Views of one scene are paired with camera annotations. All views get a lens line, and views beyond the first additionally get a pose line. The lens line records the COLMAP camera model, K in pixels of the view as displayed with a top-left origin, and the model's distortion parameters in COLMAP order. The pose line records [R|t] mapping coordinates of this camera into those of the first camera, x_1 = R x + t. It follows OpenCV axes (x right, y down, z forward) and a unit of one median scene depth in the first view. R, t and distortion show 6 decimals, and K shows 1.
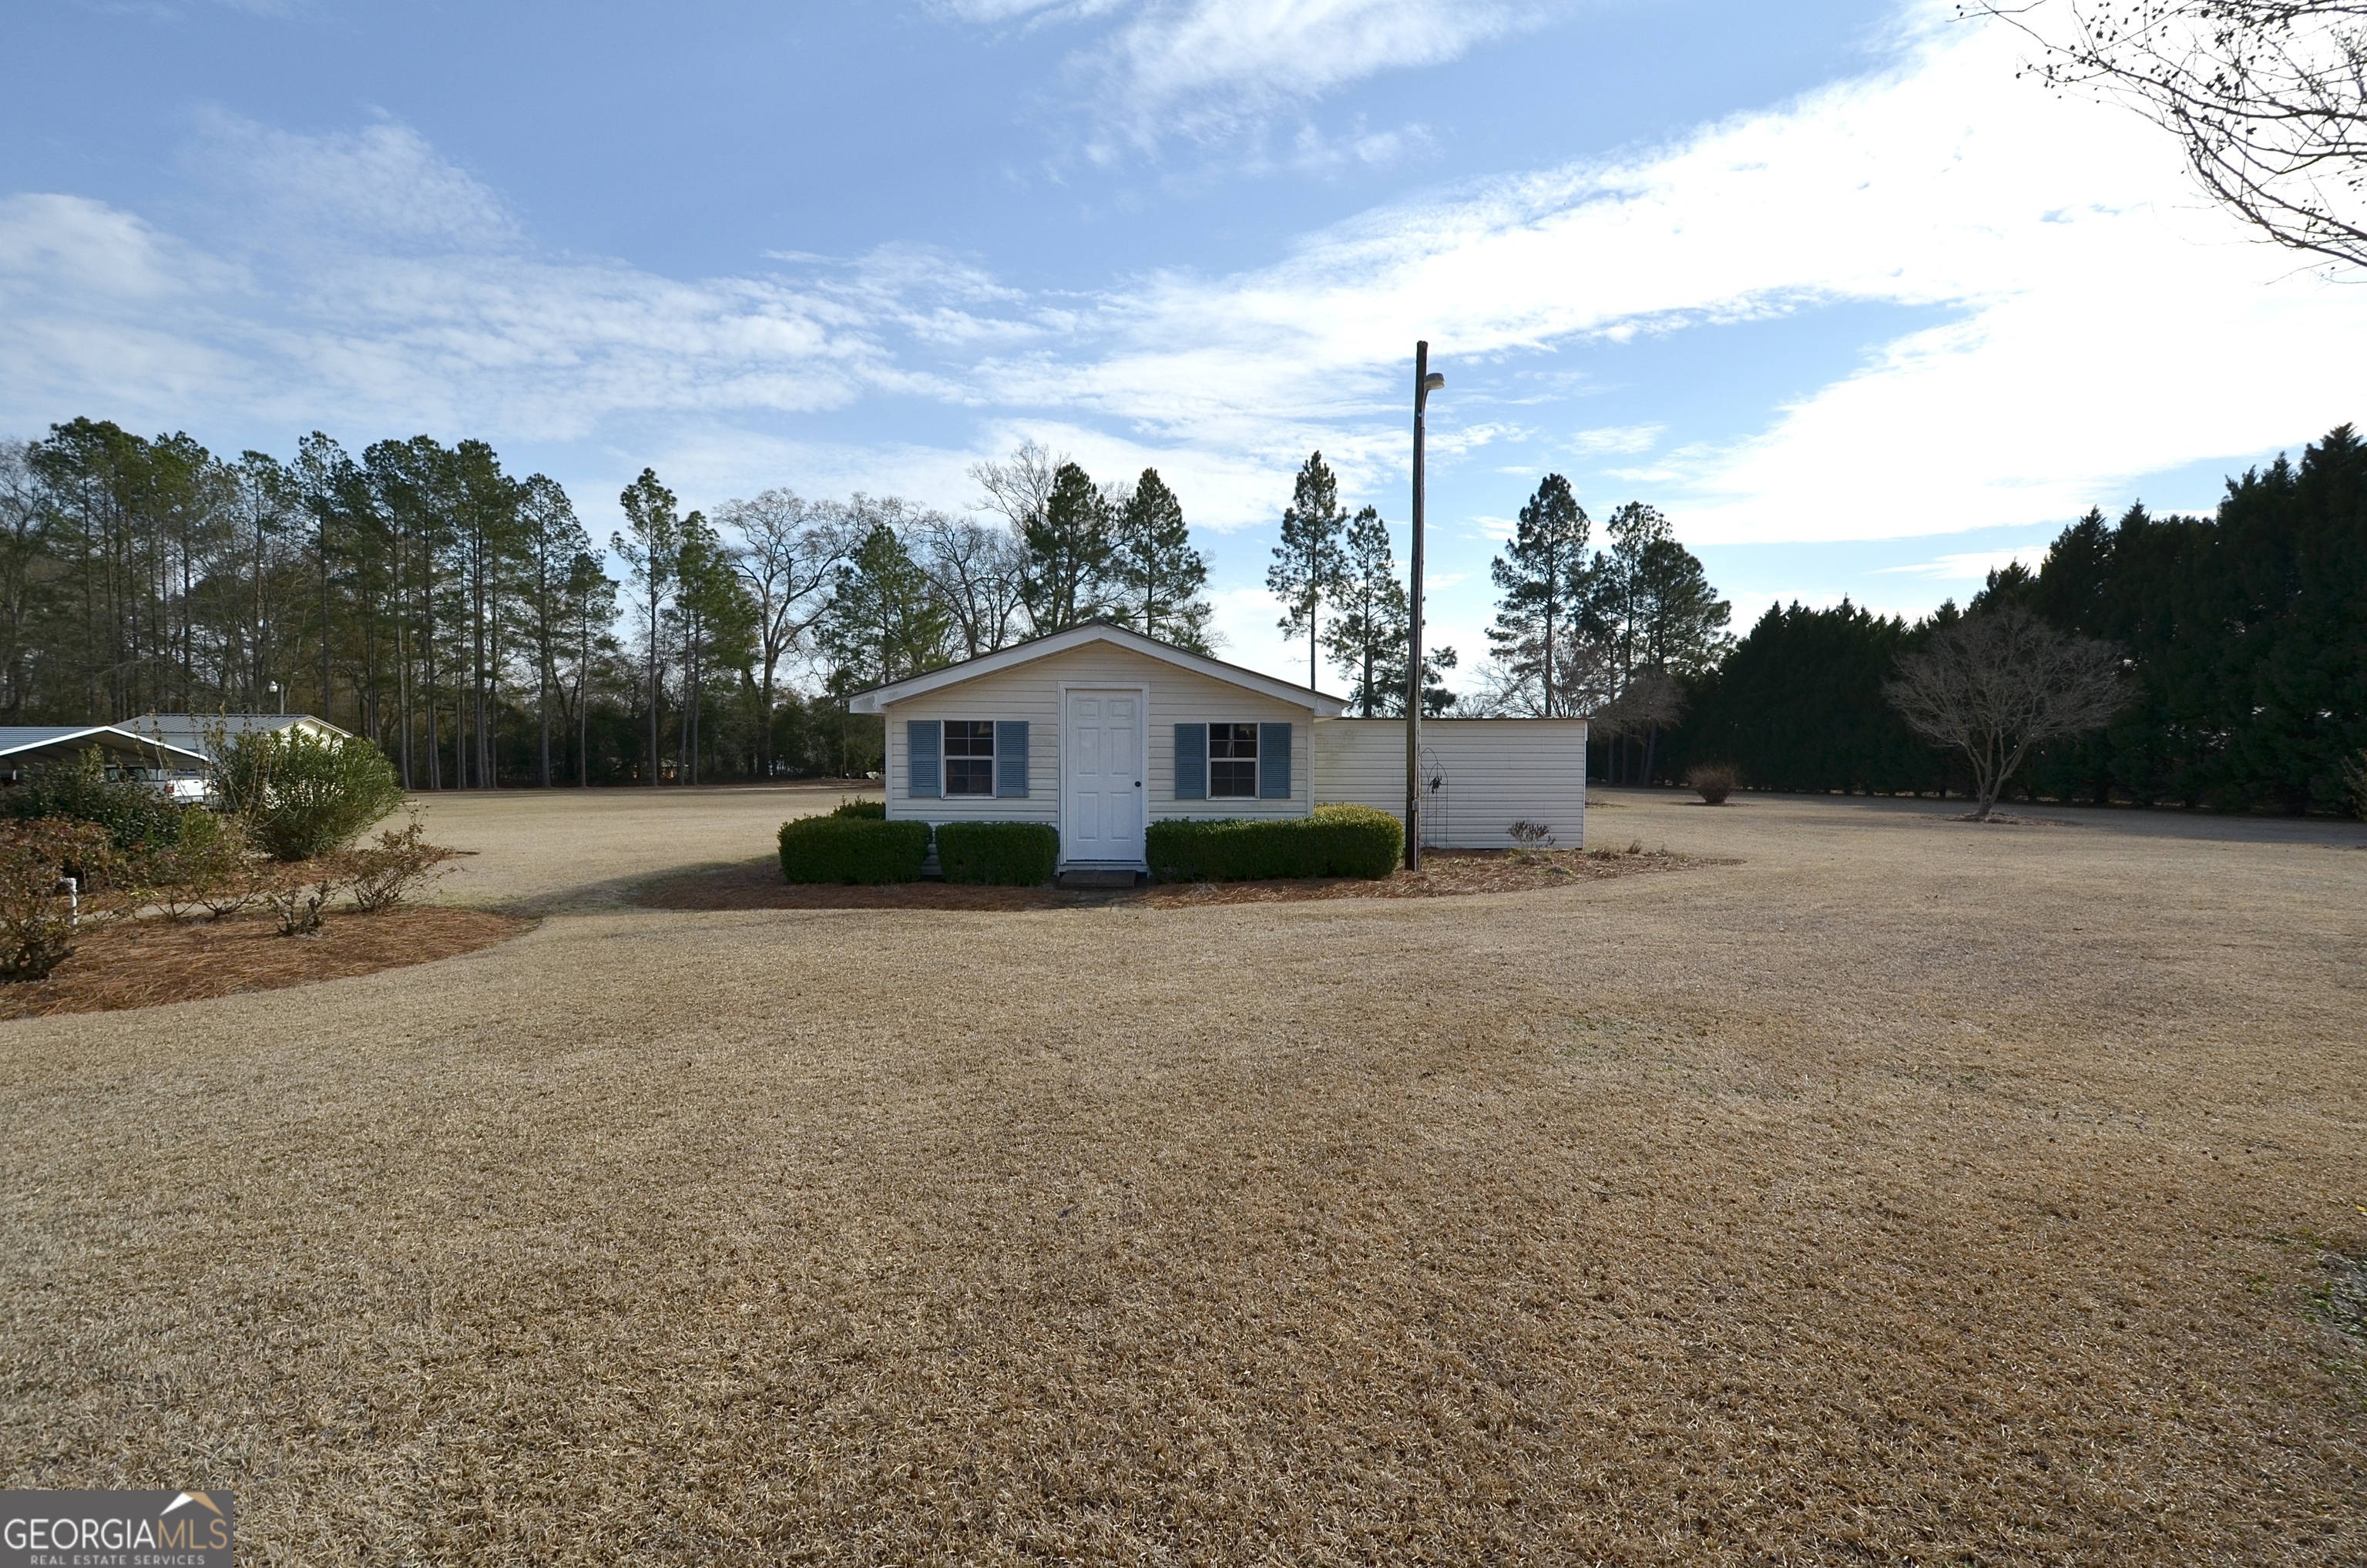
lens RADIAL K [[1051.1, 0, 1270.9], [0, 1051.1, 775.9], [0, 0, 1]] dist [-0.001621, -0.008300]
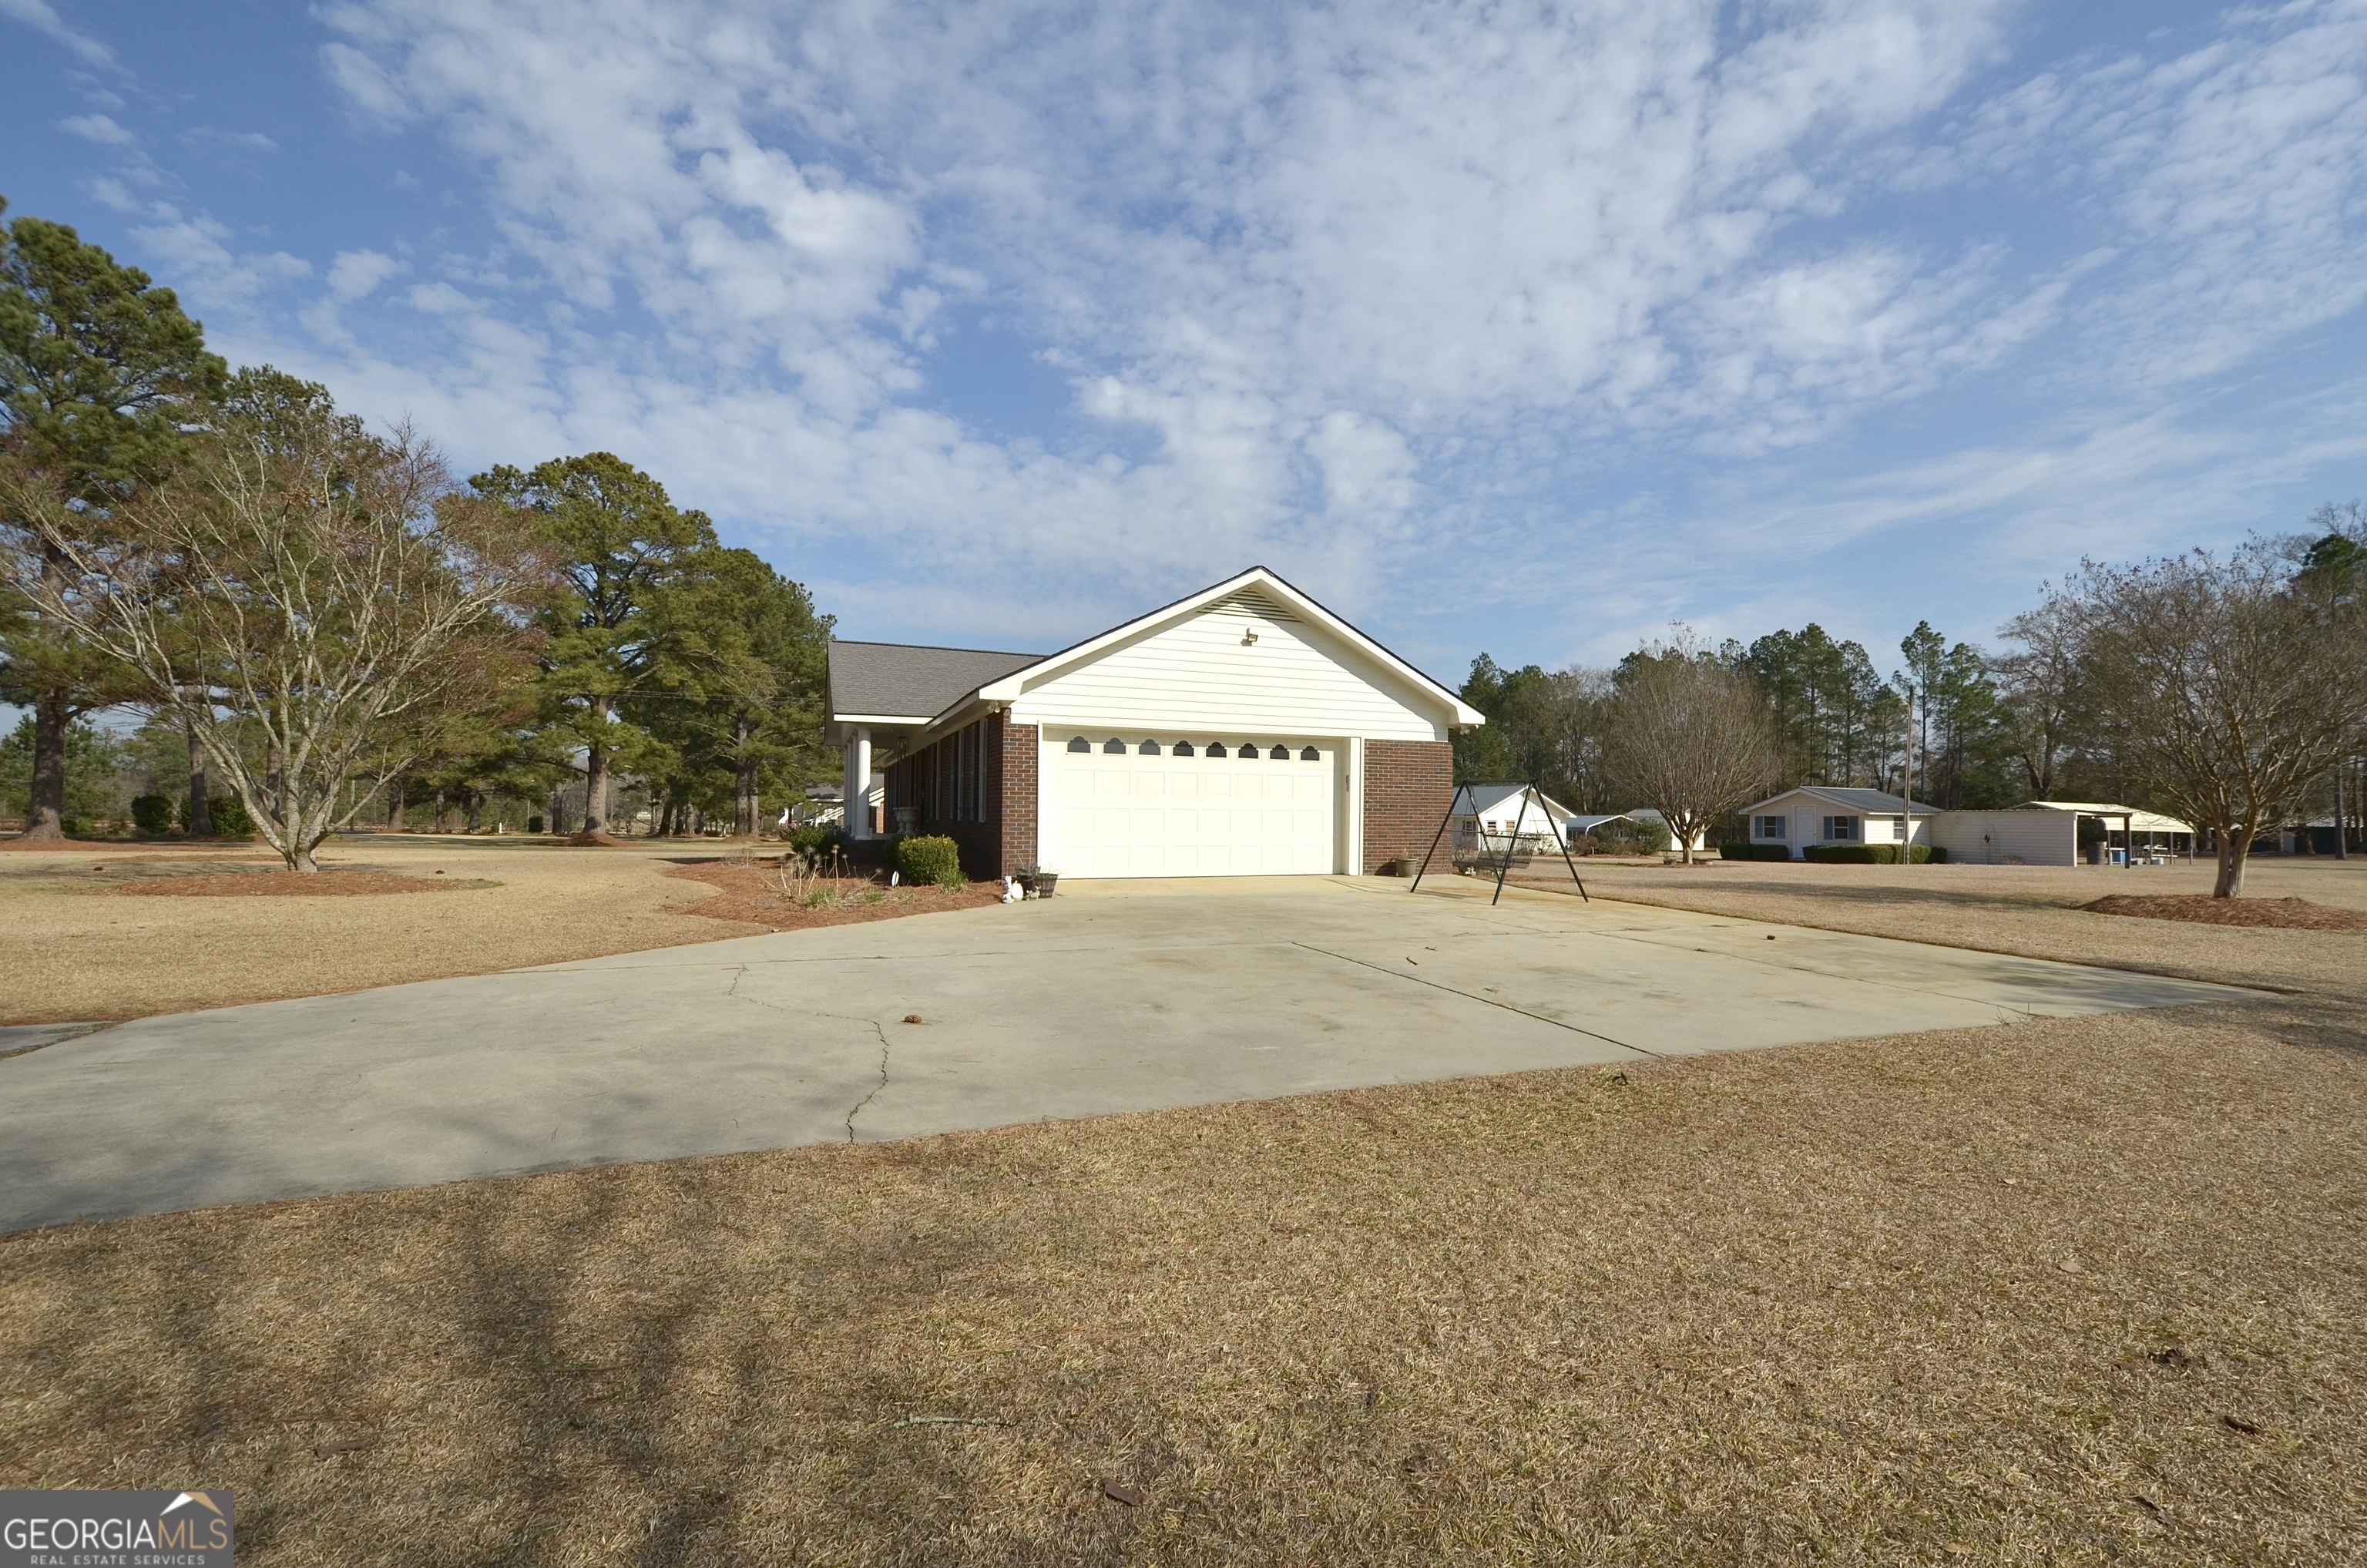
lens RADIAL K [[1023.4, 0, 1242.9], [0, 1023.4, 798.1], [0, 0, 1]] dist [0.006527, -0.006899]
pose [[0.329830, -0.026553, -0.943667, 0.397351], [-0.019332, 0.999205, -0.034873, 0.006724], [0.943842, 0.029746, 0.329054, -0.298863]]
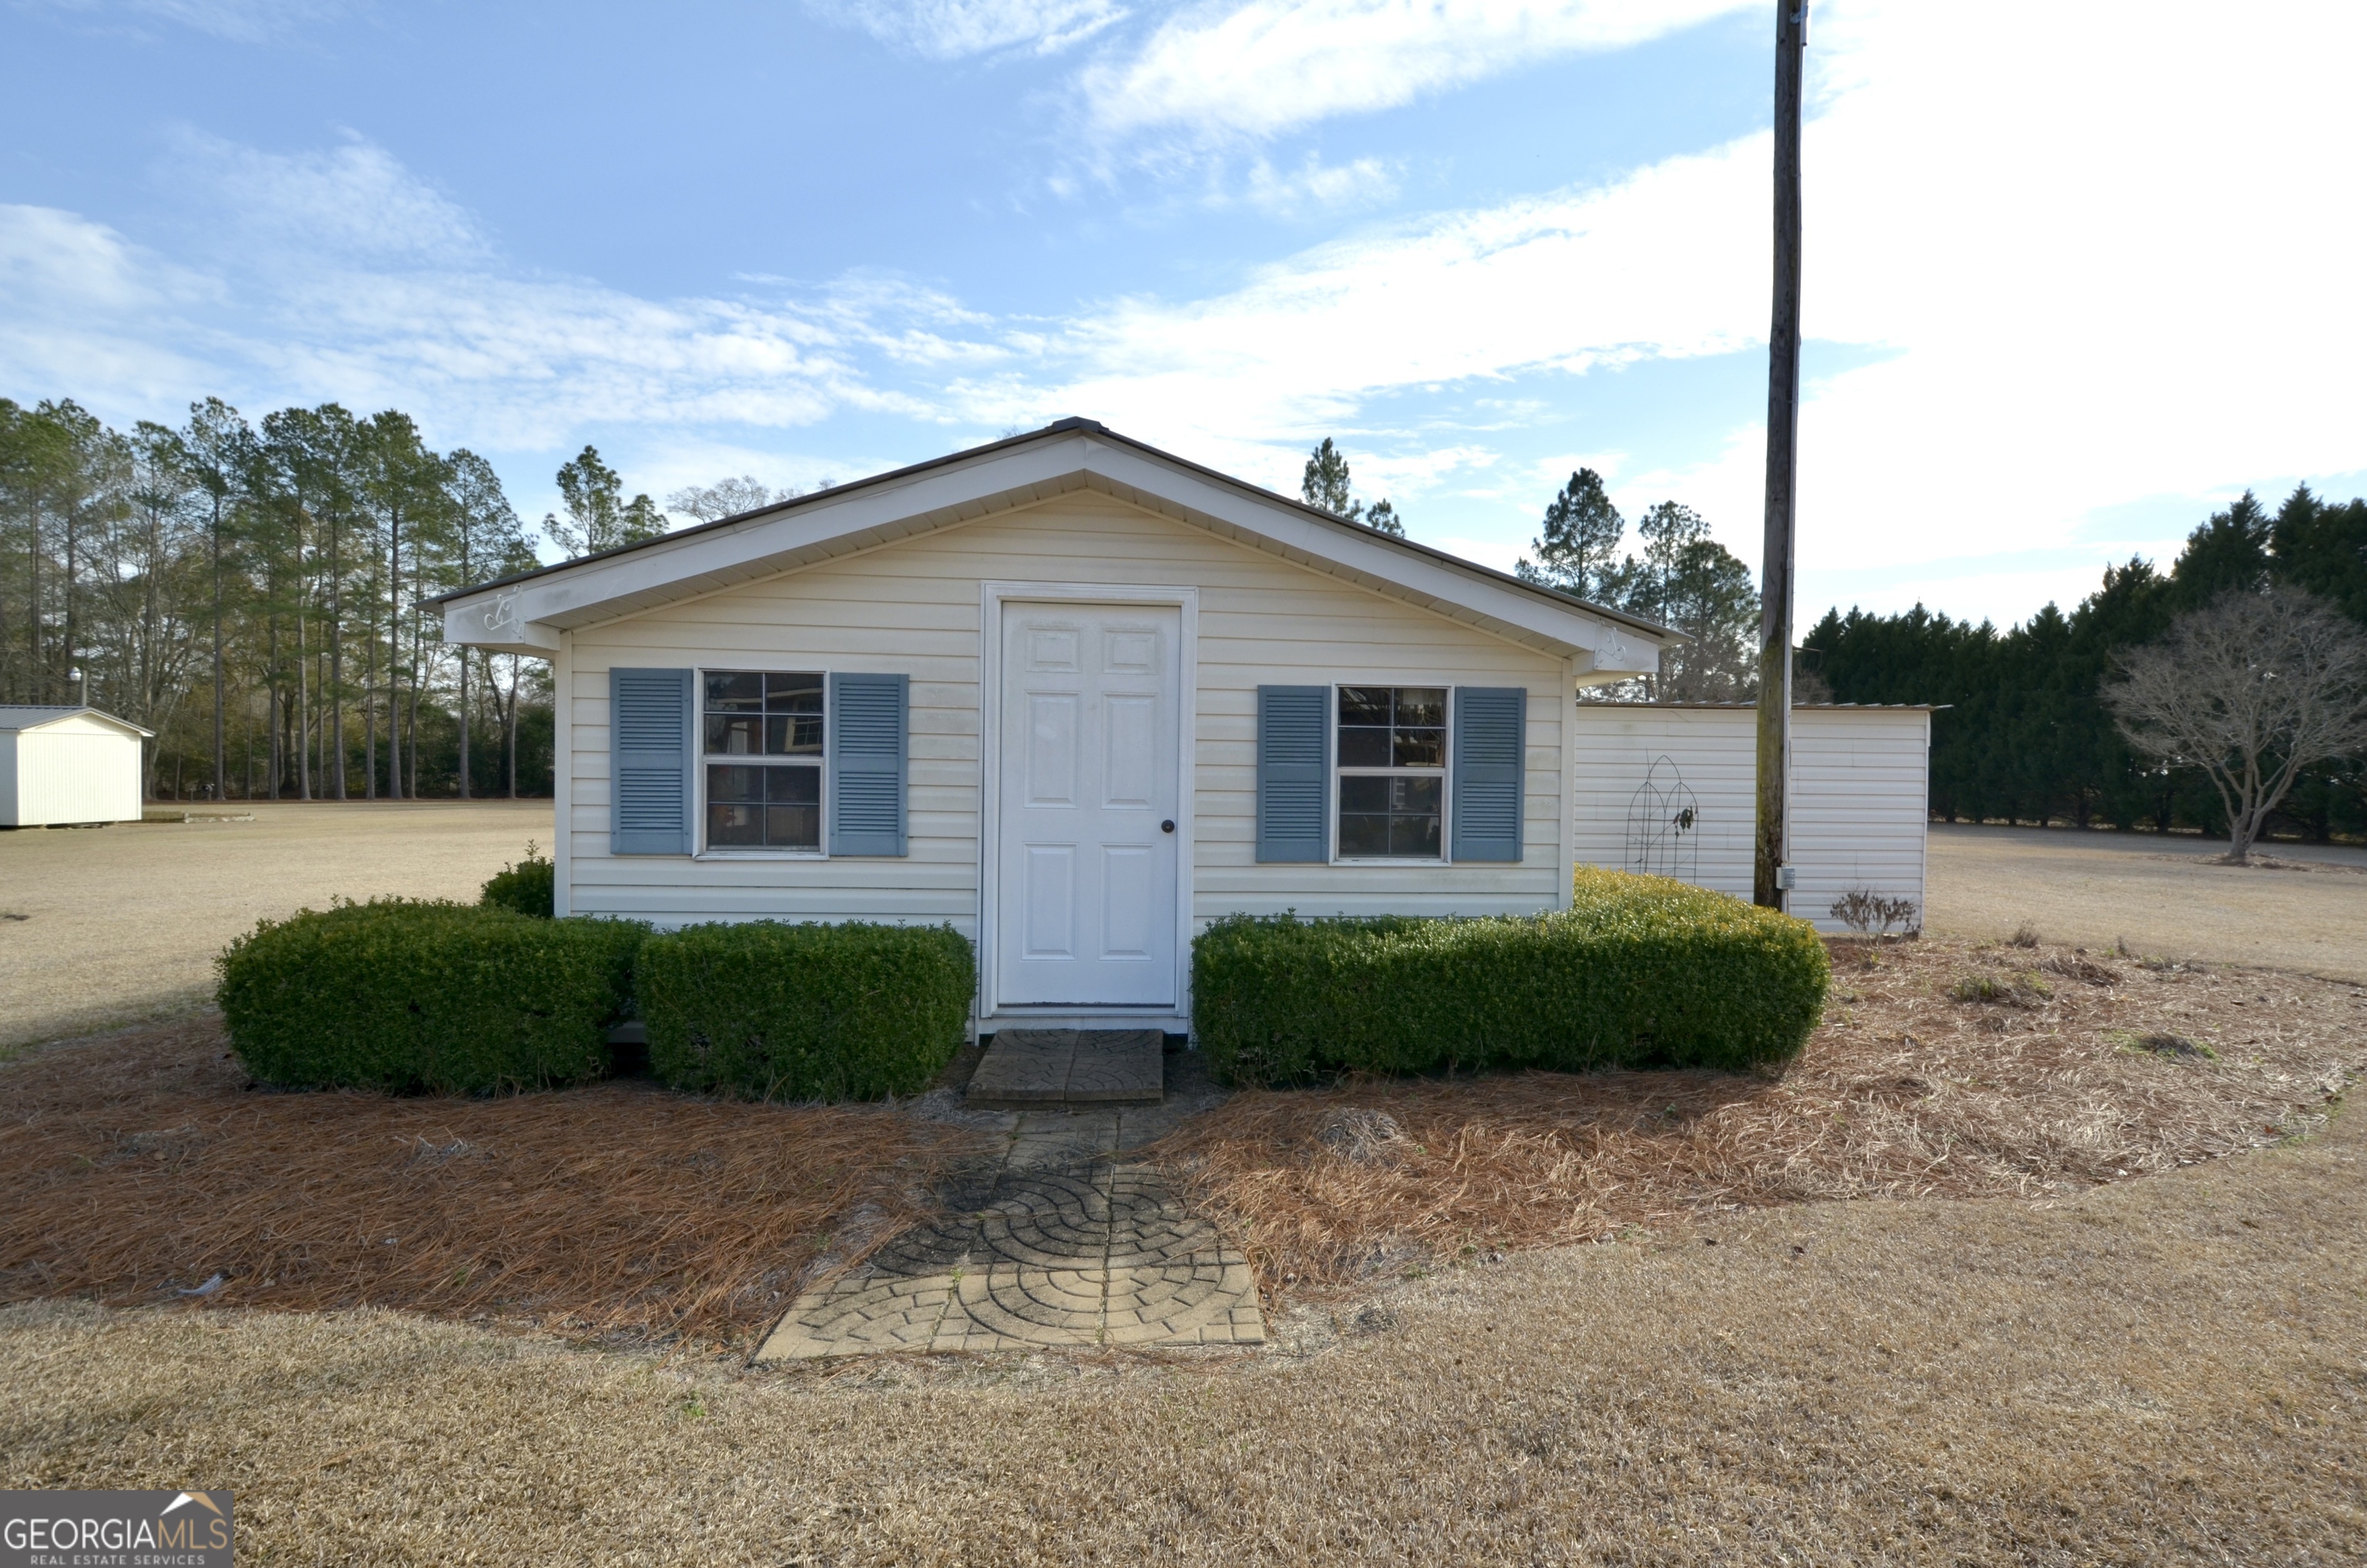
lens RADIAL K [[1044.6, 0, 1274.1], [0, 1044.6, 780.1], [0, 0, 1]] dist [-0.009339, -0.000014]
pose [[0.999803, 0.010381, 0.016934, -0.015826], [-0.010186, 0.999882, -0.011539, -0.001148], [-0.017052, 0.011364, 0.999790, 0.100026]]
